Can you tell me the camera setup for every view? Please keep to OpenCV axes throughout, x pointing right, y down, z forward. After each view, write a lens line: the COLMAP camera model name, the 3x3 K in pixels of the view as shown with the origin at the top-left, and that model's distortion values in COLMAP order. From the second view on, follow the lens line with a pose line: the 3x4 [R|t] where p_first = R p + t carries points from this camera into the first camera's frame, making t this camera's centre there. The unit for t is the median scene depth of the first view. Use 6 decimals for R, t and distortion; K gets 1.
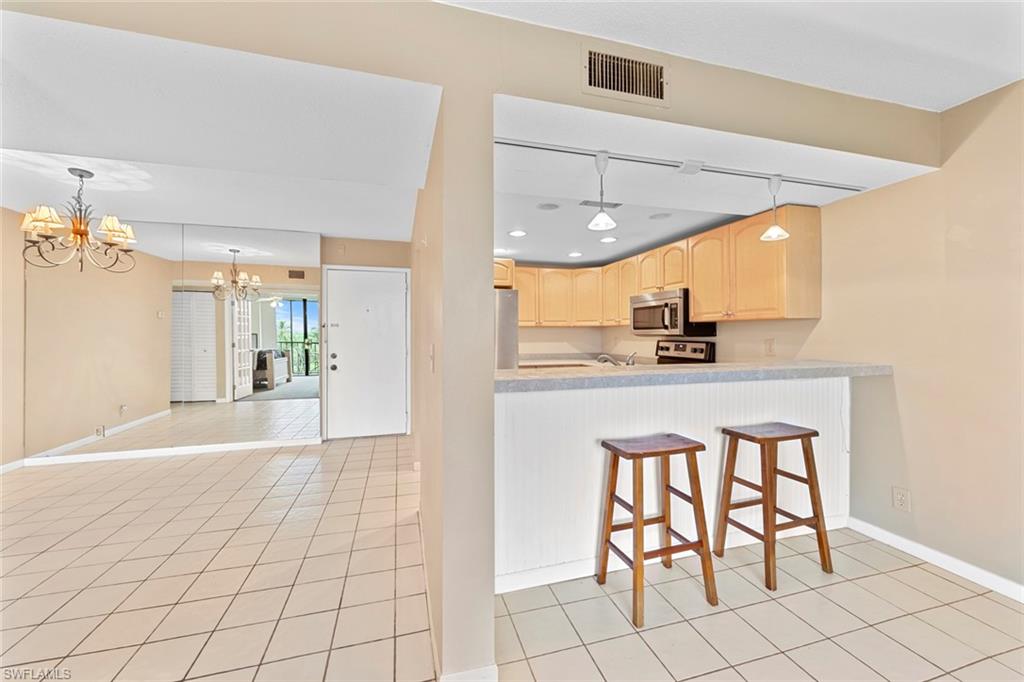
lens RADIAL K [[390.8, 0, 509.6], [0, 390.8, 336.6], [0, 0, 1]] dist [0.002207, 0.000343]
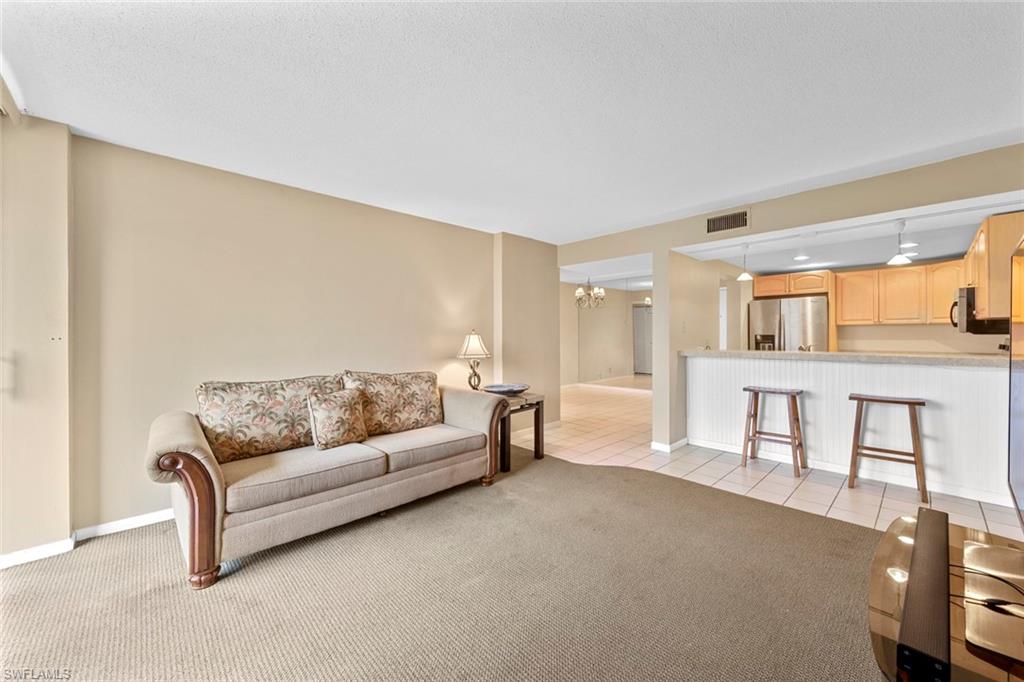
lens RADIAL K [[390.8, 0, 509.6], [0, 390.8, 336.6], [0, 0, 1]] dist [0.002207, 0.000343]
pose [[0.463062, 0.005666, -0.886308, 0.568478], [-0.000715, 0.999982, 0.006019, 0.001134], [0.886325, -0.002154, 0.463058, -0.396538]]
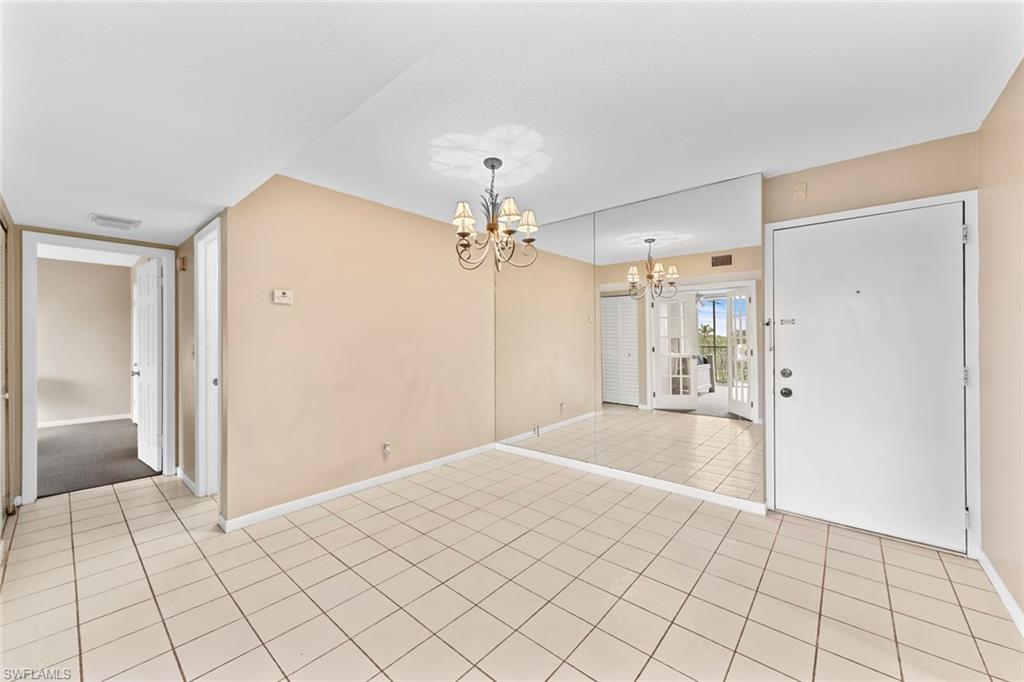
lens RADIAL K [[390.8, 0, 509.6], [0, 390.8, 336.6], [0, 0, 1]] dist [0.002207, 0.000343]
pose [[0.548535, -0.007116, -0.836097, -0.172651], [-0.002200, 0.999948, -0.009954, 0.000710], [0.836125, 0.007300, 0.548491, 0.303516]]
